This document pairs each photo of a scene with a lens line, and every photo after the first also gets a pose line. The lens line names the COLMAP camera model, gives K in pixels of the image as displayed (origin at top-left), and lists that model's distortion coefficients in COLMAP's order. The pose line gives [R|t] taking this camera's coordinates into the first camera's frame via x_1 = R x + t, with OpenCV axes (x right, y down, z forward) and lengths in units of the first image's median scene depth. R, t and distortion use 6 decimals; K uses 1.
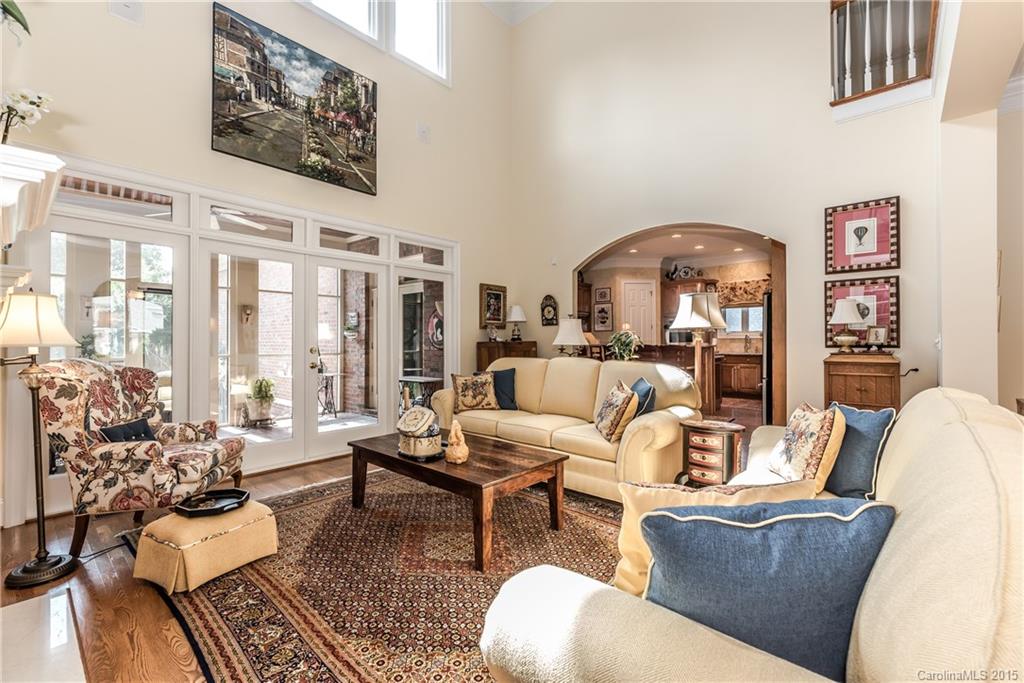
lens RADIAL K [[439.5, 0, 507.1], [0, 439.5, 337.5], [0, 0, 1]] dist [-0.001592, -0.000174]
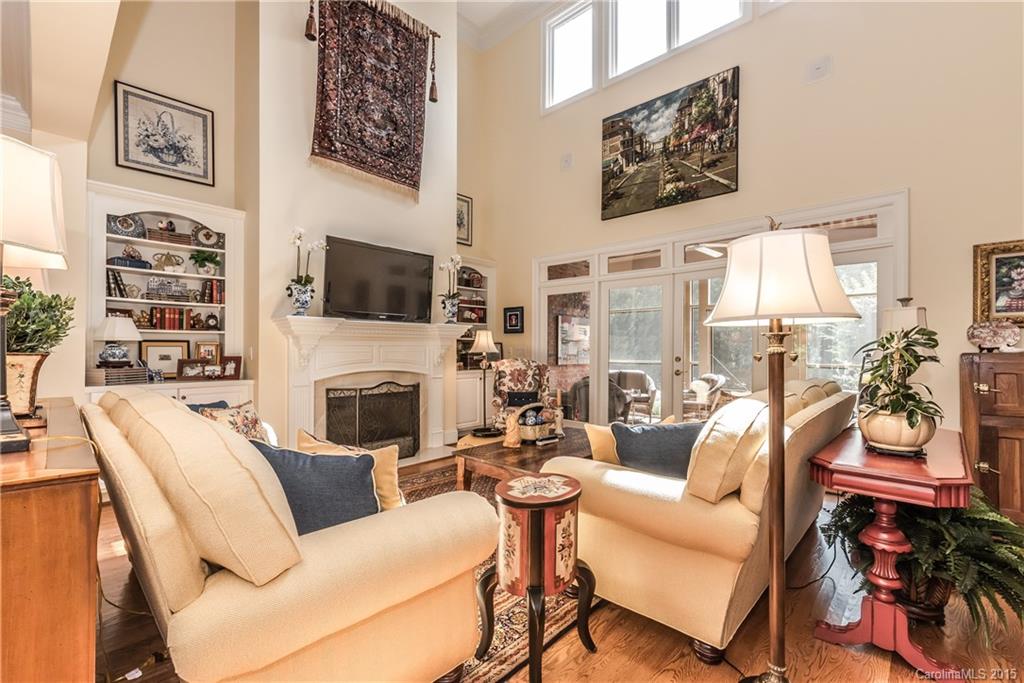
lens RADIAL K [[445.6, 0, 512.0], [0, 445.6, 341.5], [0, 0, 1]] dist [0.000607, 0.000013]
pose [[-0.028478, -0.010655, -0.999538, 0.713616], [0.008787, 0.999902, -0.010909, -0.005967], [0.999556, -0.009093, -0.028382, 0.629804]]
